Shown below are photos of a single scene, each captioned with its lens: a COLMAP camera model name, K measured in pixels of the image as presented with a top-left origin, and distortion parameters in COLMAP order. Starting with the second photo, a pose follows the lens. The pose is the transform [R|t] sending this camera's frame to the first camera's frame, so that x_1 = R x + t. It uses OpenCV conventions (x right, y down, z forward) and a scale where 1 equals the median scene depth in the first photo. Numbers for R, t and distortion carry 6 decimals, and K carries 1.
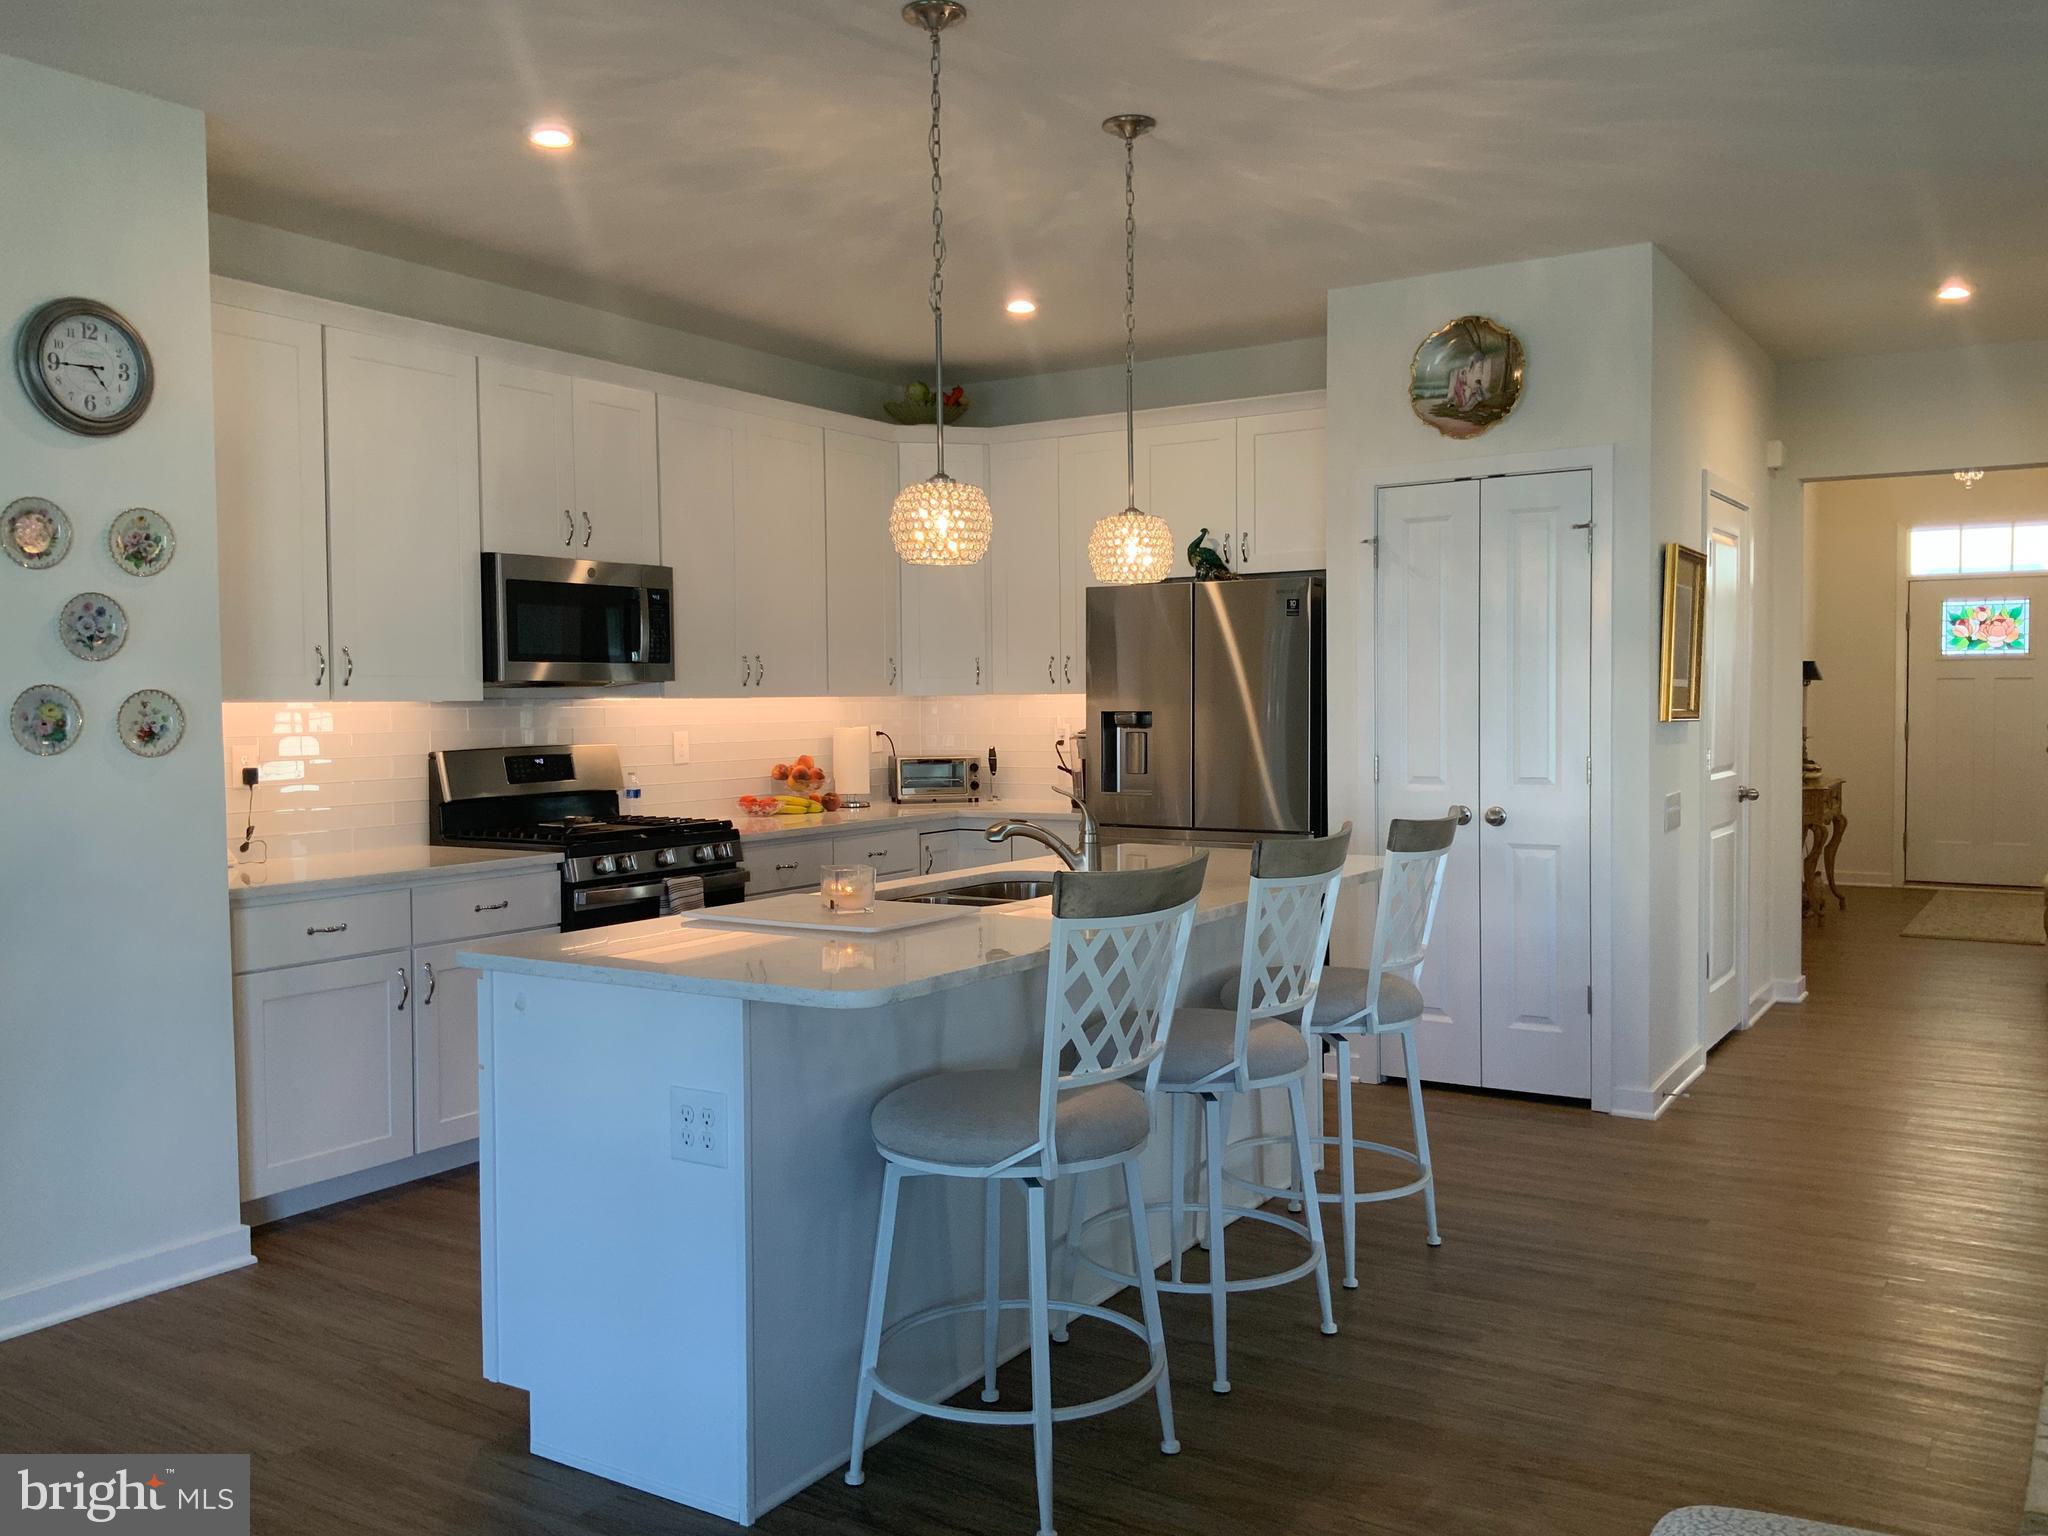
lens RADIAL K [[1701.6, 0, 1024.0], [0, 1701.6, 768.0], [0, 0, 1]] dist [0.004373, -0.003001]
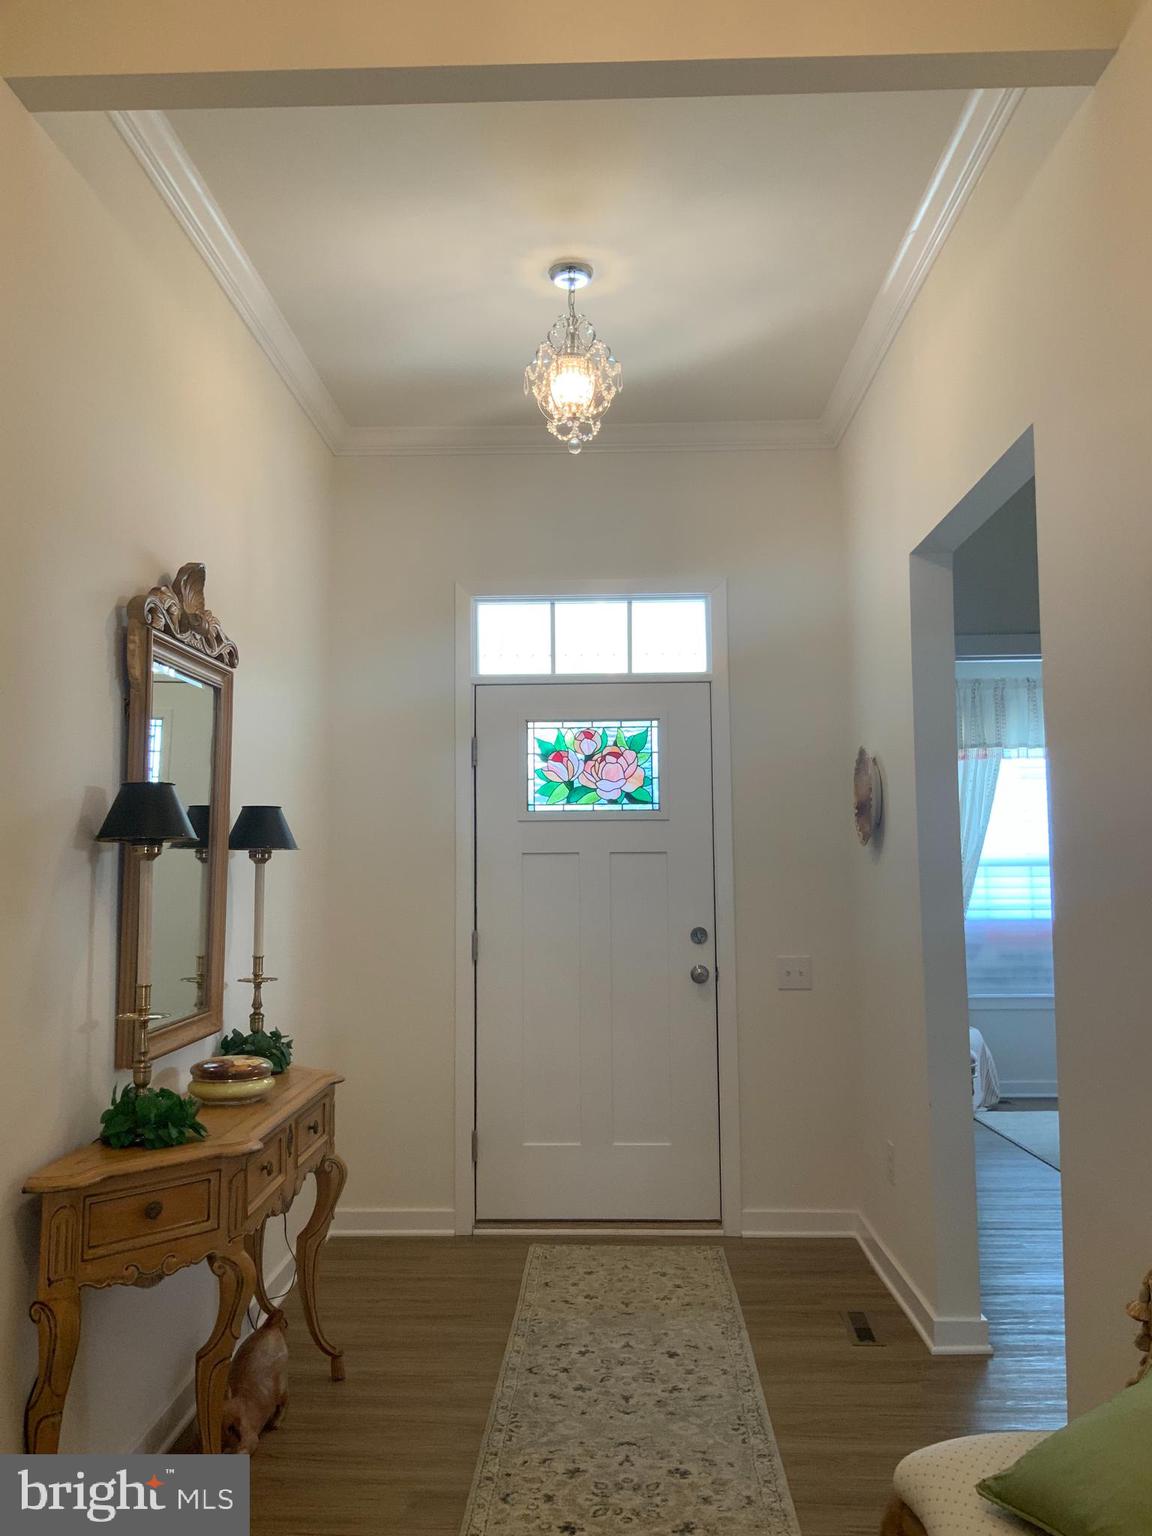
lens RADIAL K [[1276.2, 0, 576.0], [0, 1276.2, 768.0], [0, 0, 1]] dist [0.004373, -0.003001]
pose [[0.859027, 0.047250, 0.509745, 0.336705], [0.019679, 0.991948, -0.125111, -0.027374], [-0.511552, 0.117505, 0.851180, 0.631379]]
